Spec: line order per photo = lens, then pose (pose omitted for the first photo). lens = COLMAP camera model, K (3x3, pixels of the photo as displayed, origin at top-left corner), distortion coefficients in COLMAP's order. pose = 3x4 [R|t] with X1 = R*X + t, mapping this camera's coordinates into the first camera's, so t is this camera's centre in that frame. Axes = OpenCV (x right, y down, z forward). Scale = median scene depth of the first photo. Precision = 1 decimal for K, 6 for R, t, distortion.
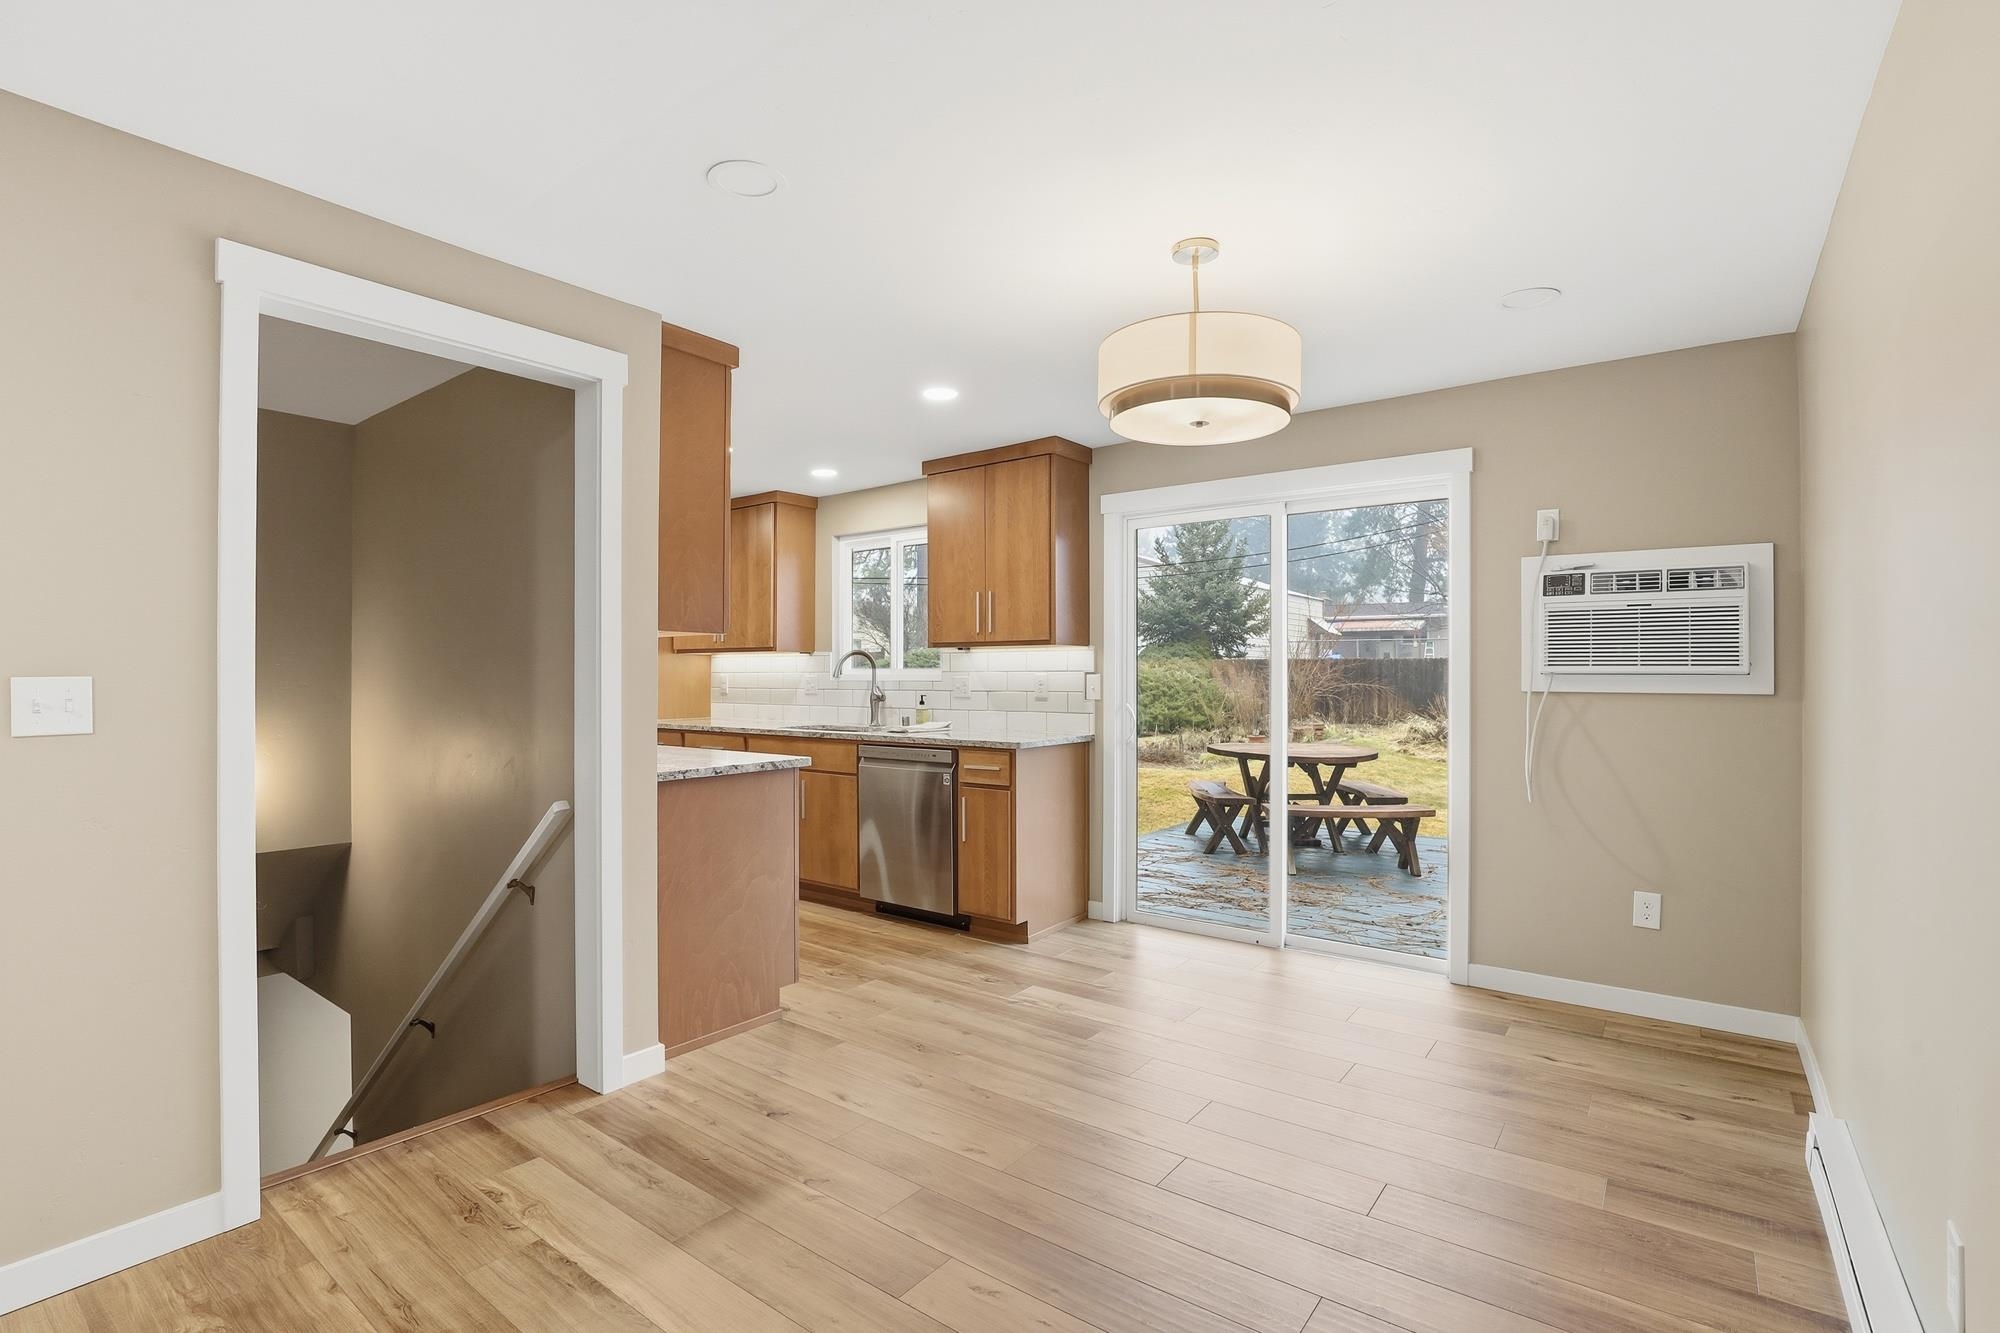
lens RADIAL K [[917.1, 0, 1010.0], [0, 917.1, 675.4], [0, 0, 1]] dist [-0.030539, 0.000435]
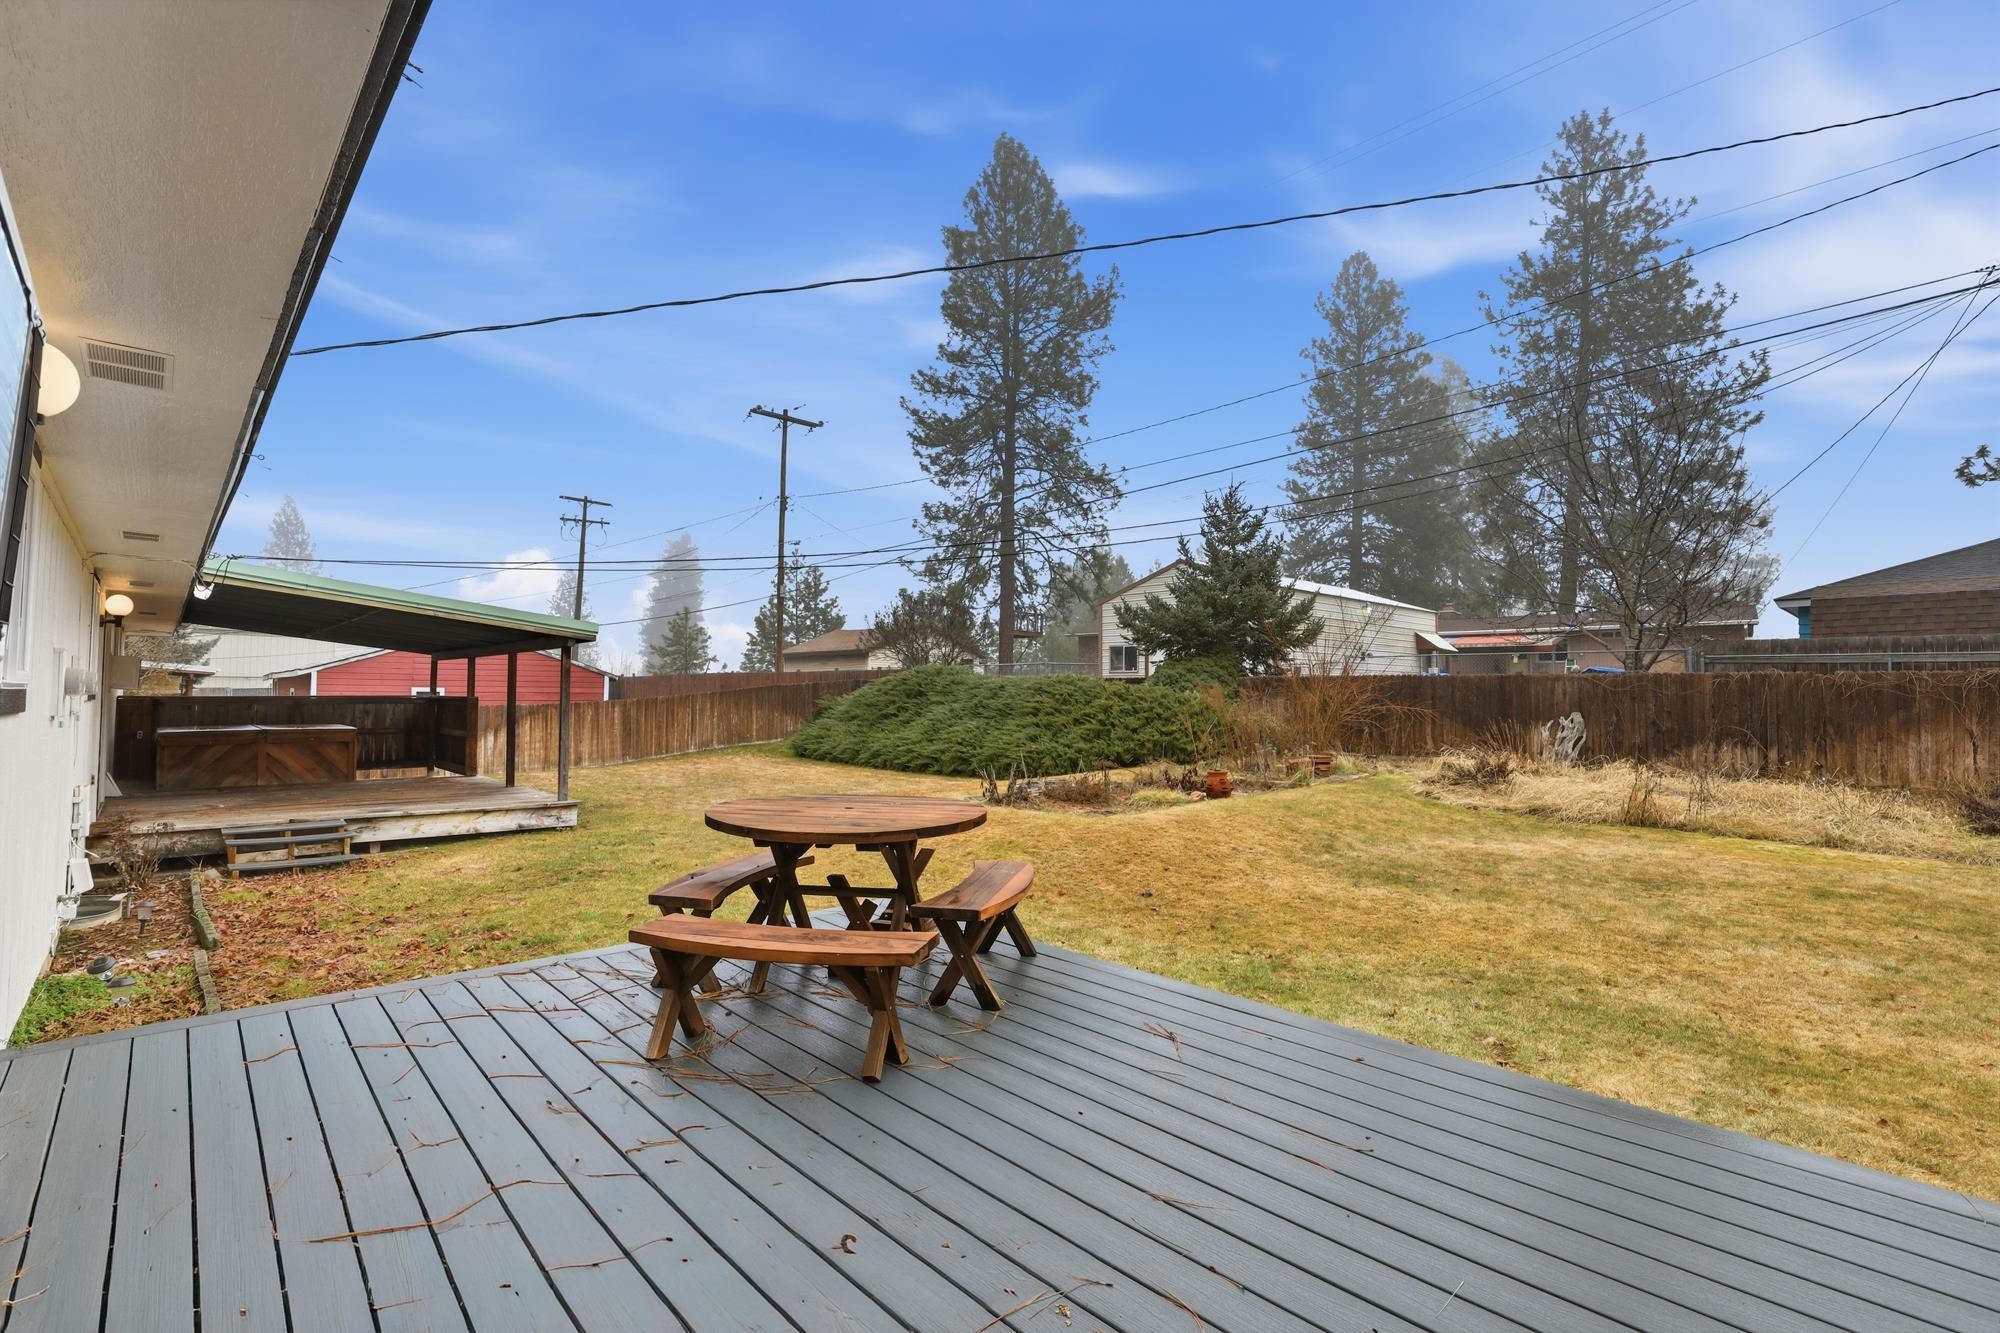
lens RADIAL K [[917.1, 0, 996.7], [0, 917.1, 666.4], [0, 0, 1]] dist [-0.030539, 0.000435]
pose [[0.985474, 0.000658, -0.169825, 0.193303], [-0.006482, 0.999410, -0.033739, 0.004430], [0.169703, 0.034349, 0.984896, 0.173124]]
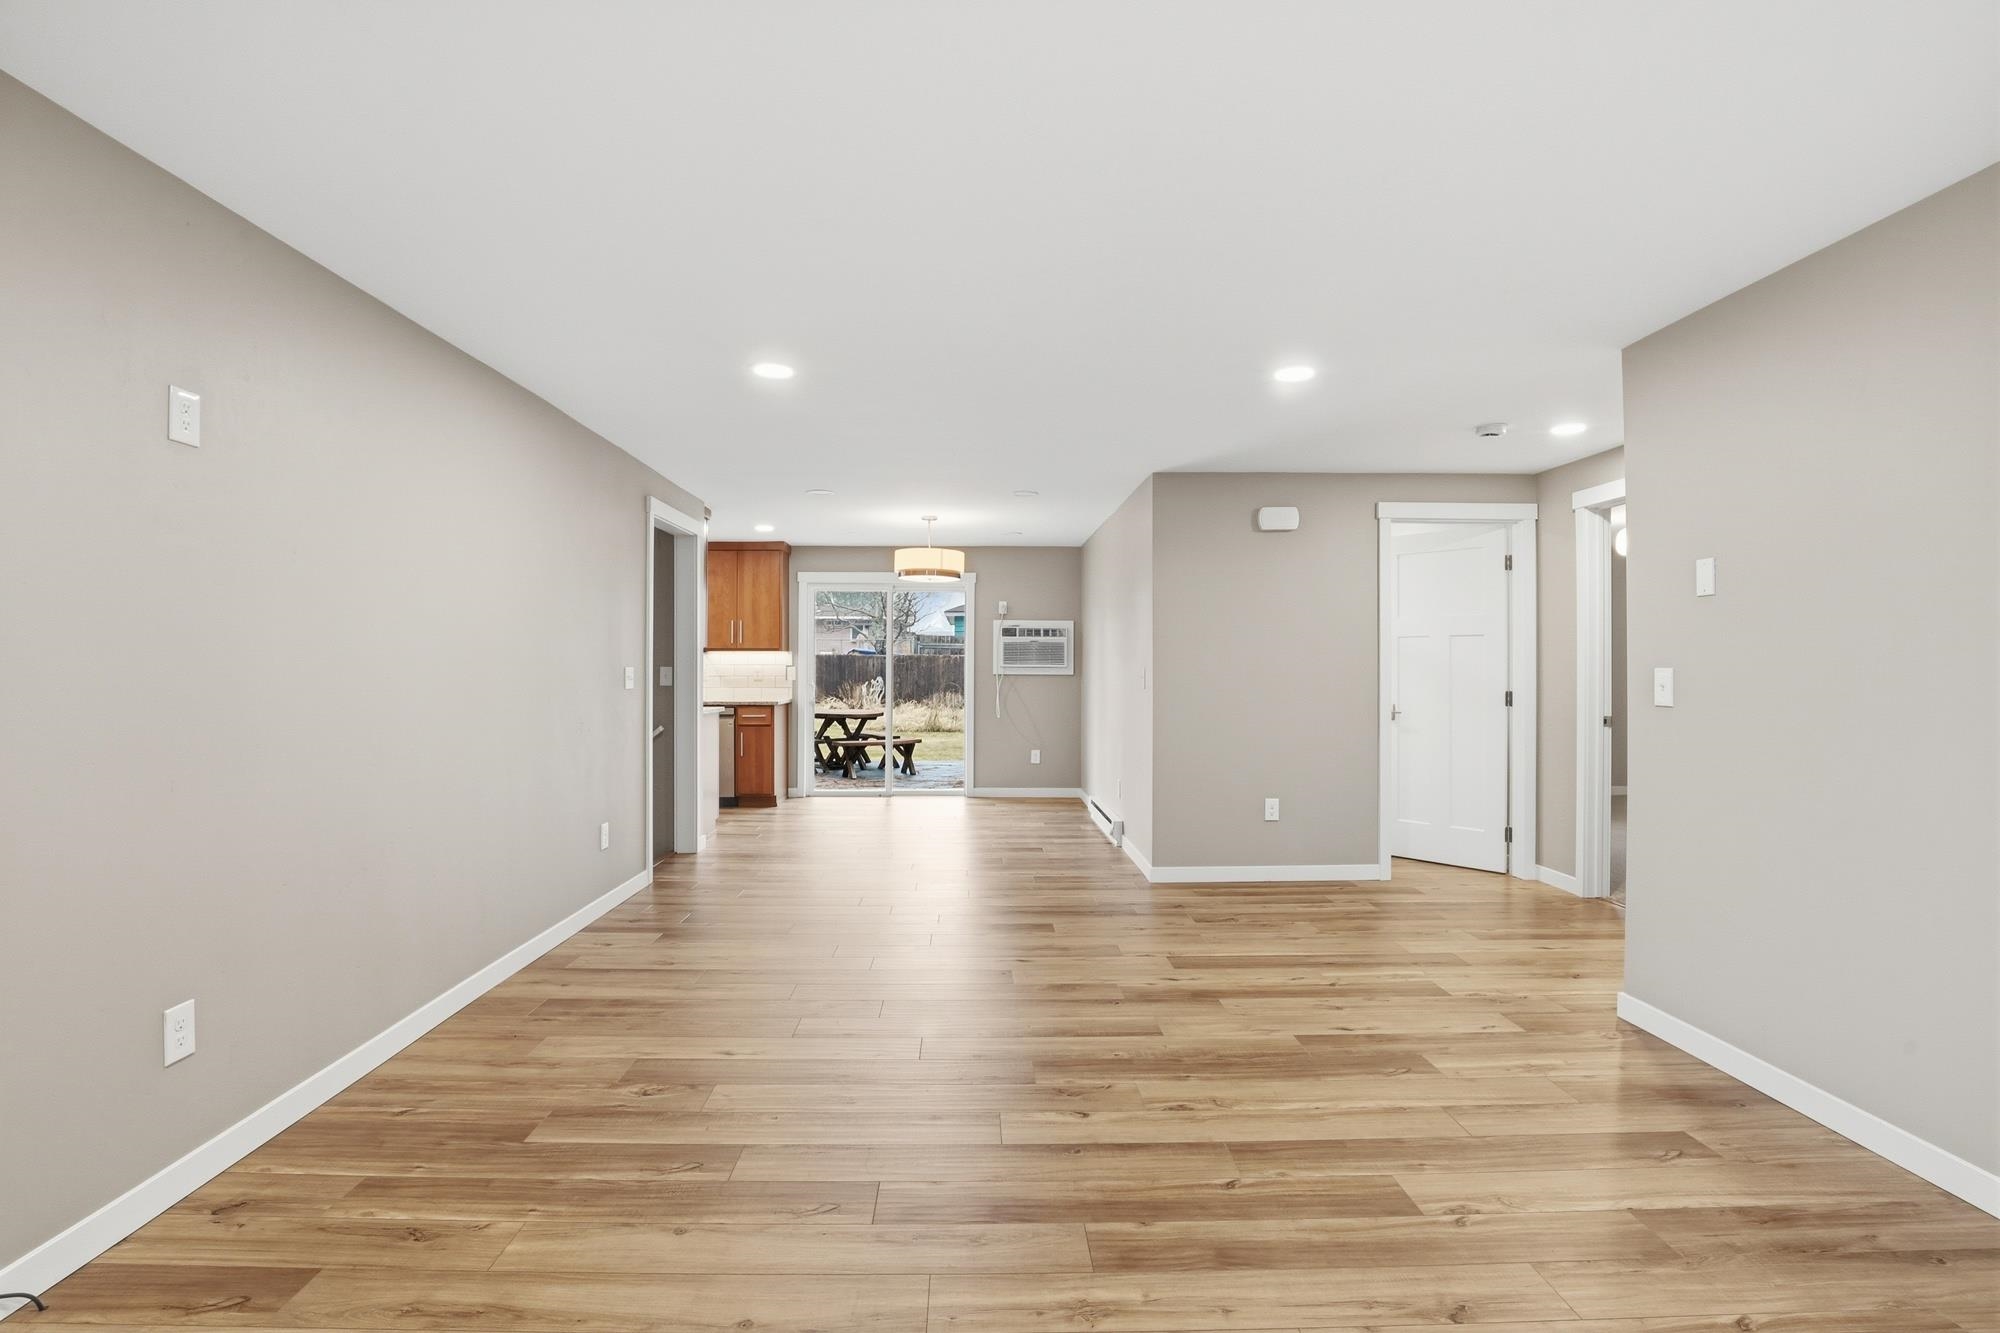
lens RADIAL K [[917.1, 0, 977.0], [0, 917.1, 663.1], [0, 0, 1]] dist [-0.030539, 0.000435]
pose [[0.790046, 0.003496, 0.613037, -0.833444], [-0.001662, 0.999992, -0.003561, -0.002801], [-0.613045, 0.001795, 0.790046, -0.785905]]
